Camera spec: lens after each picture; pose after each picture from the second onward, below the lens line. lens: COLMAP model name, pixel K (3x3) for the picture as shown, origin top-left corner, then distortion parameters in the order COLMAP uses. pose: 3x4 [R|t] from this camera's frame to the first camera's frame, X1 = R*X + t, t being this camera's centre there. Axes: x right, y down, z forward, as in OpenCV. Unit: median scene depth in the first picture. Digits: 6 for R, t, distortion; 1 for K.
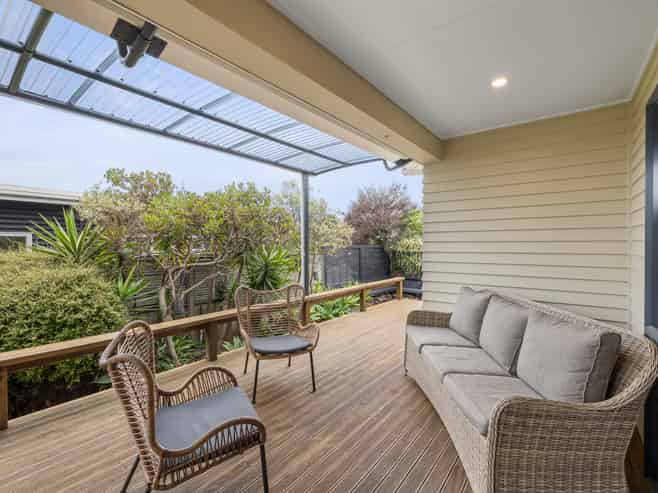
lens RADIAL K [[305.4, 0, 328.6], [0, 305.4, 248.4], [0, 0, 1]] dist [-0.005833, -0.001120]
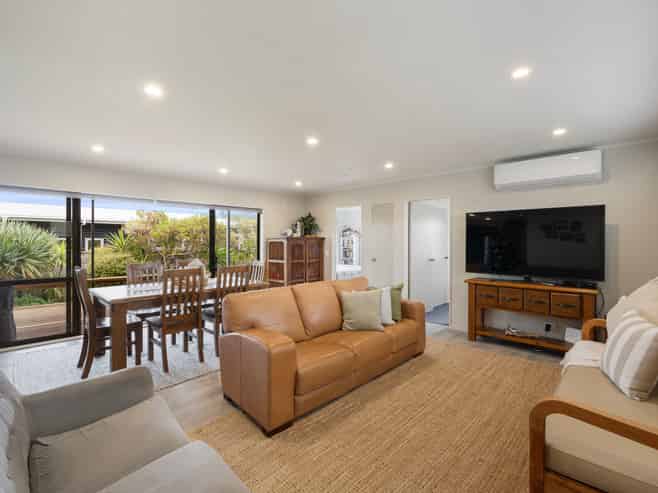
lens RADIAL K [[305.4, 0, 328.7], [0, 305.4, 243.6], [0, 0, 1]] dist [-0.005833, -0.001120]
pose [[0.993355, -0.011793, -0.114485, 0.937145], [0.011749, 0.999930, -0.001058, 0.000036], [0.114490, -0.000294, 0.993424, -1.069453]]
